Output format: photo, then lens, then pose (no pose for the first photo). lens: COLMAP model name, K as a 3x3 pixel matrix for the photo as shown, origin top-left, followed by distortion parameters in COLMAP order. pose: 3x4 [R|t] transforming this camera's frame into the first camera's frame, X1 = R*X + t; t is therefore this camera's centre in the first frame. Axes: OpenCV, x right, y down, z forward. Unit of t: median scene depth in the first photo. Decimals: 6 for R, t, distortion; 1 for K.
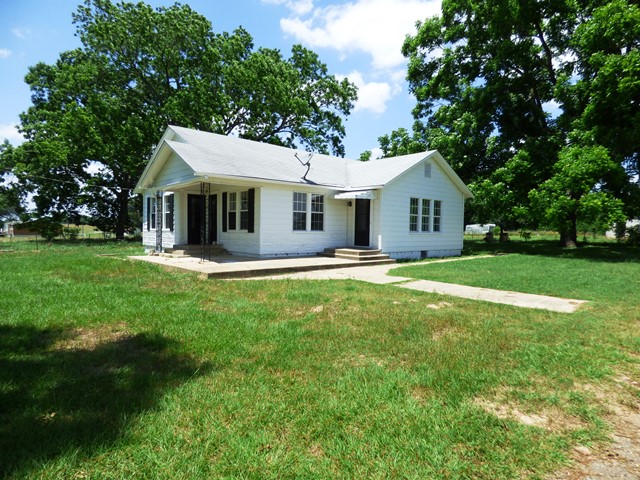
lens RADIAL K [[375.7, 0, 320.0], [0, 375.7, 240.0], [0, 0, 1]] dist [-0.000345, -0.000193]
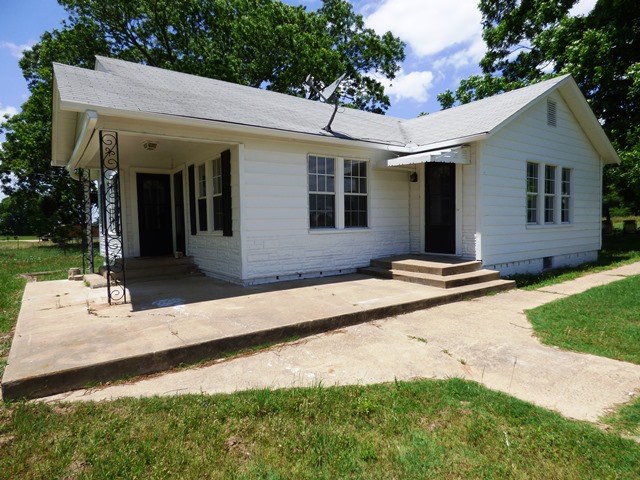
lens RADIAL K [[375.1, 0, 320.0], [0, 375.1, 240.0], [0, 0, 1]] dist [0.000877, 0.000198]
pose [[0.993533, -0.027033, -0.110275, -0.000331], [0.028605, 0.999510, 0.012700, -0.014408], [0.109878, -0.015773, 0.993820, 0.424305]]
